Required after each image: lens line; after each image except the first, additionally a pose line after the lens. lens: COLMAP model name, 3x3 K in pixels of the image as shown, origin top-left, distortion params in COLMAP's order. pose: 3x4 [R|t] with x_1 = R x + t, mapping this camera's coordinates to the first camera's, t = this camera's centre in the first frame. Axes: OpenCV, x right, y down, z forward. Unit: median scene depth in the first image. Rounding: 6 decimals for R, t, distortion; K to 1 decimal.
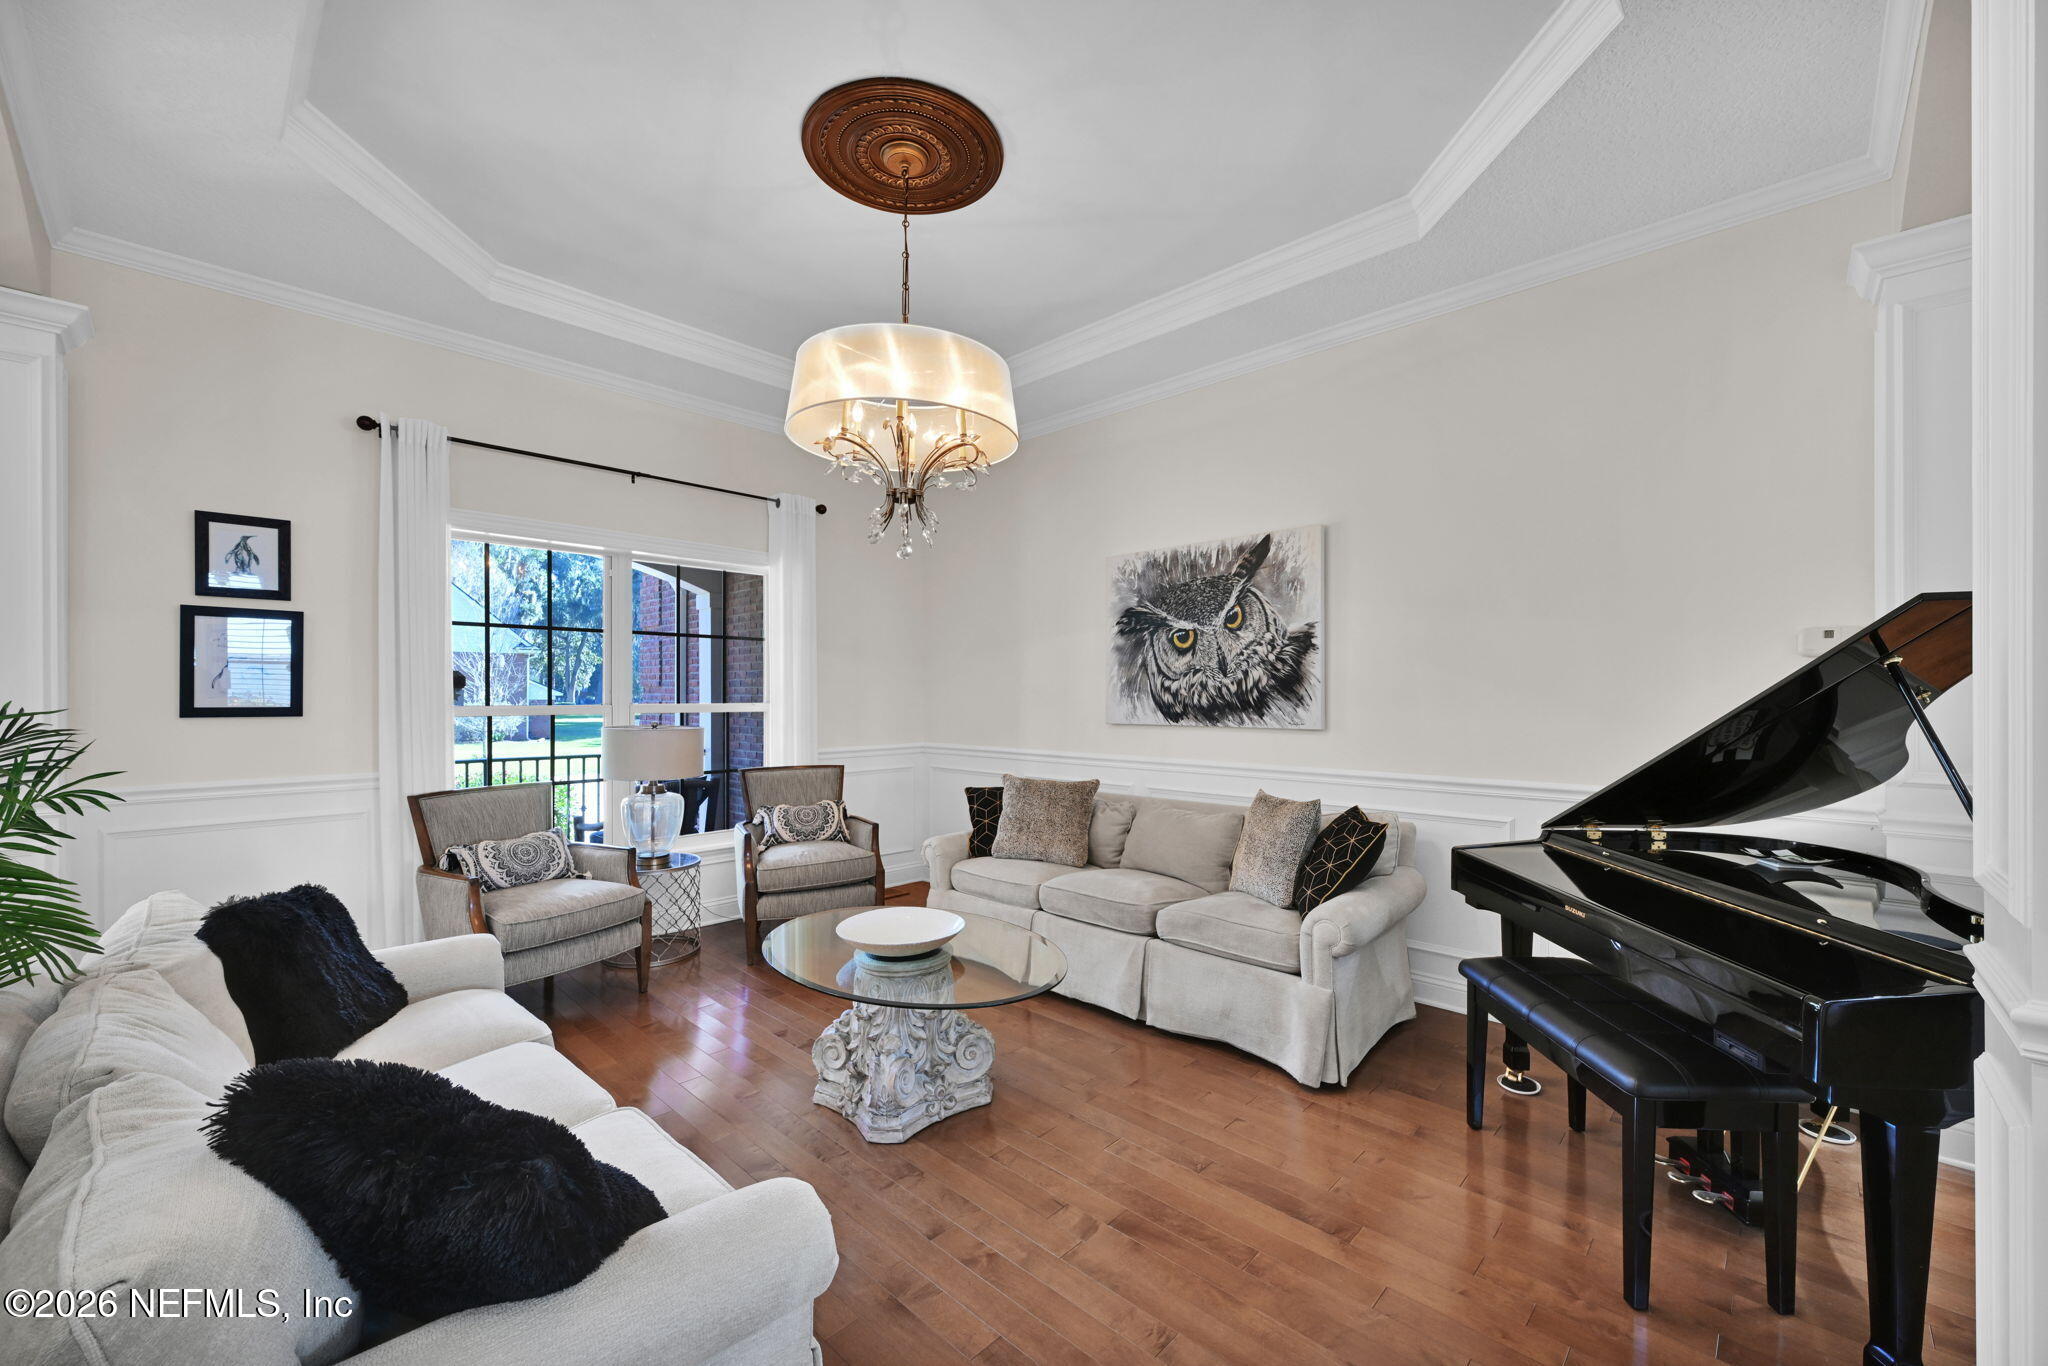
lens RADIAL K [[812.0, 0, 1031.4], [0, 812.0, 687.7], [0, 0, 1]] dist [-0.002688, 0.000108]
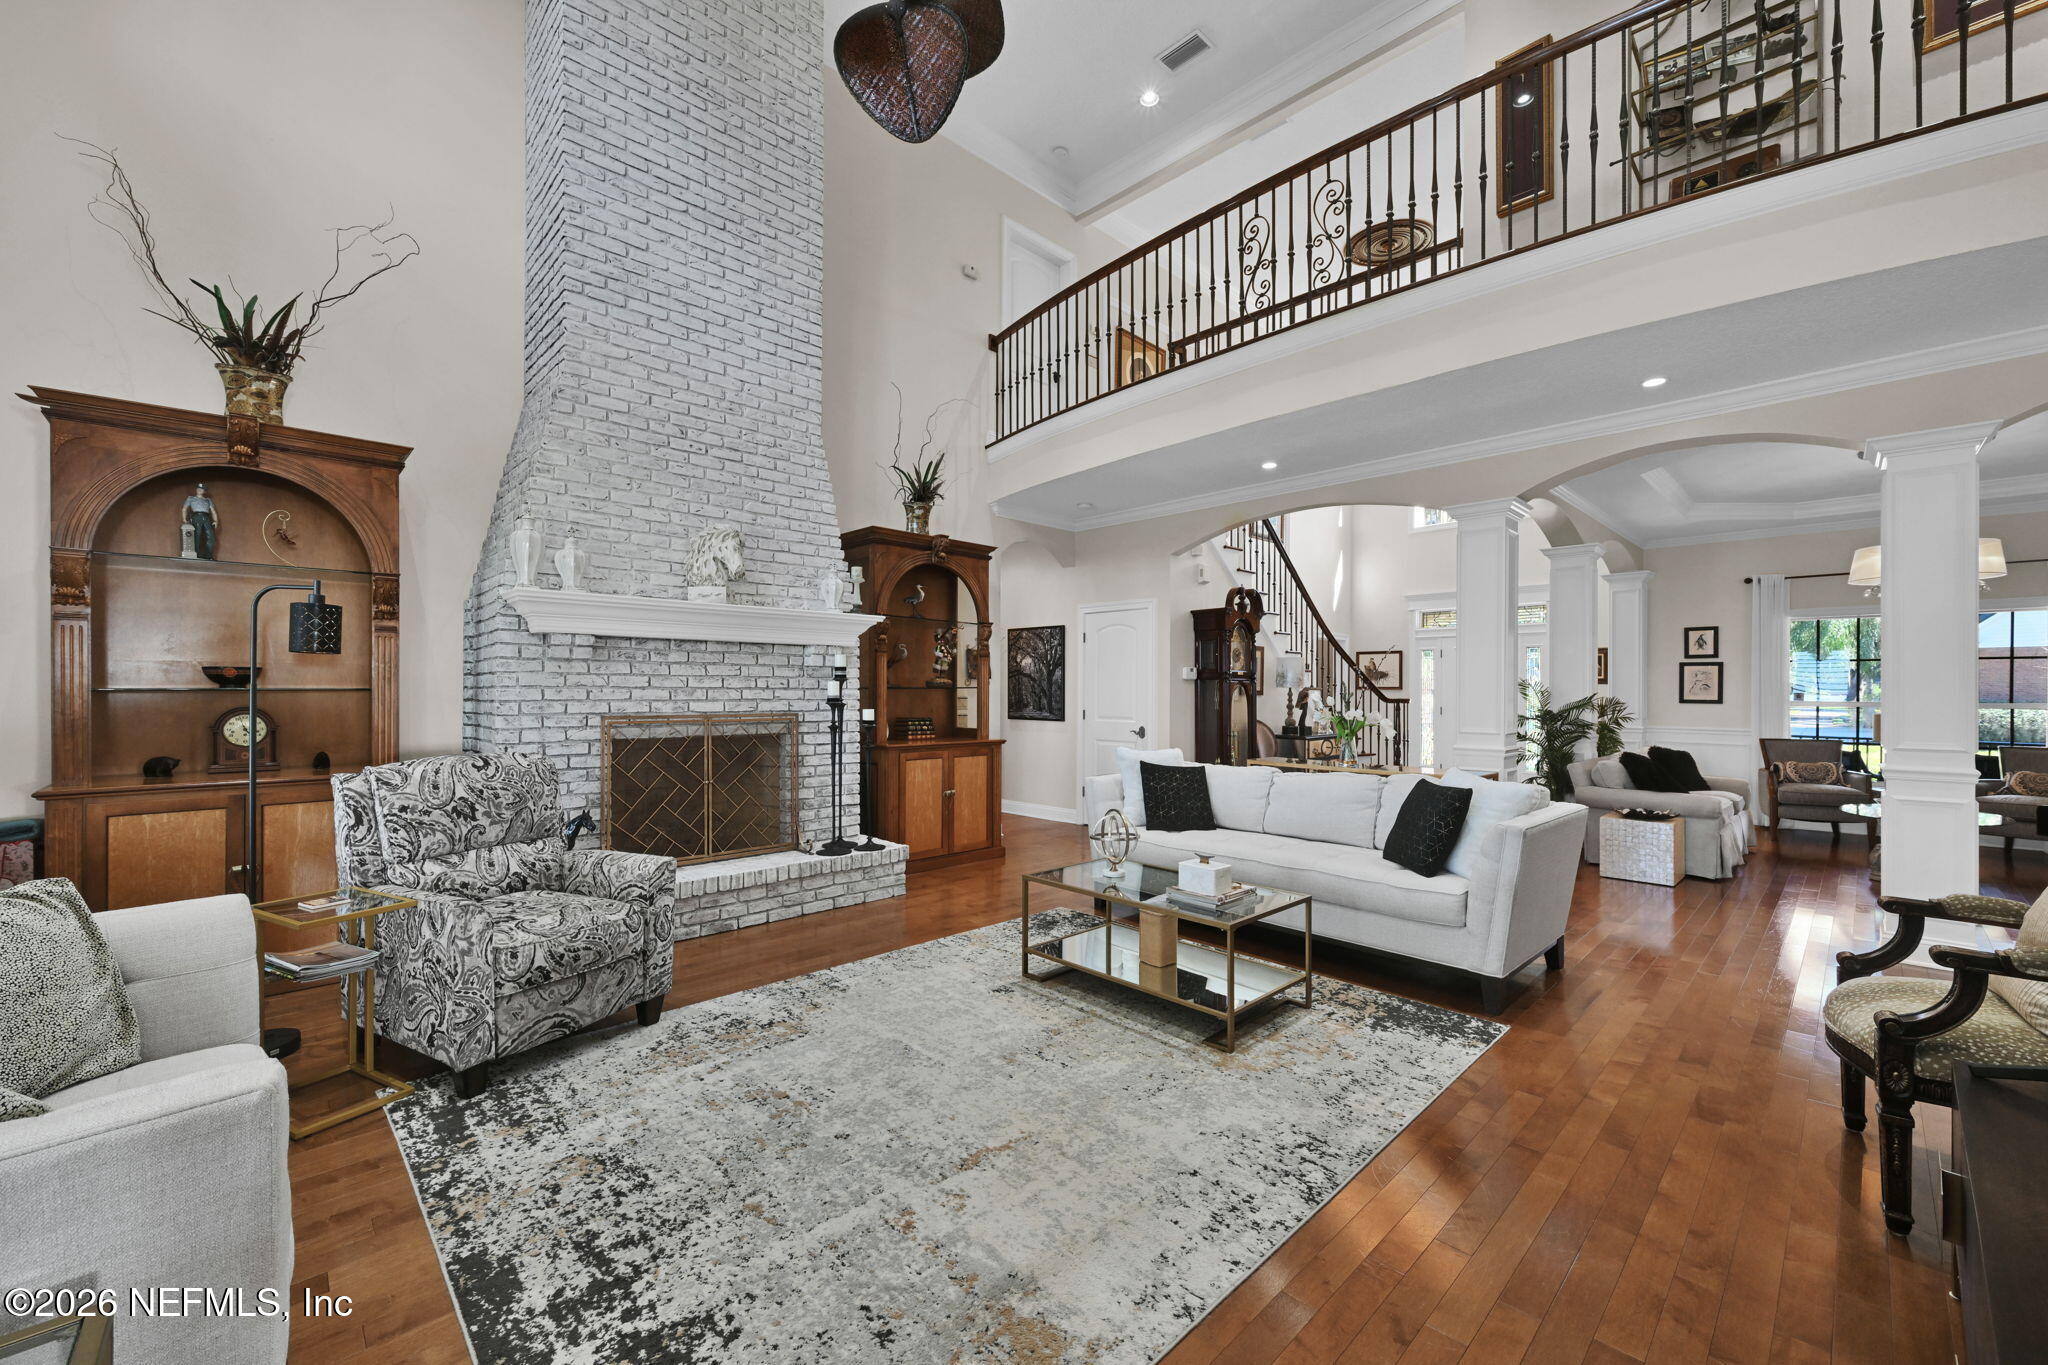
lens RADIAL K [[812.0, 0, 1031.3], [0, 812.0, 686.5], [0, 0, 1]] dist [-0.002688, 0.000108]
pose [[-0.042062, -0.001142, -0.999114, 1.702047], [-0.001159, 0.999999, -0.001094, -0.013785], [0.999114, 0.001112, -0.042063, -1.031998]]
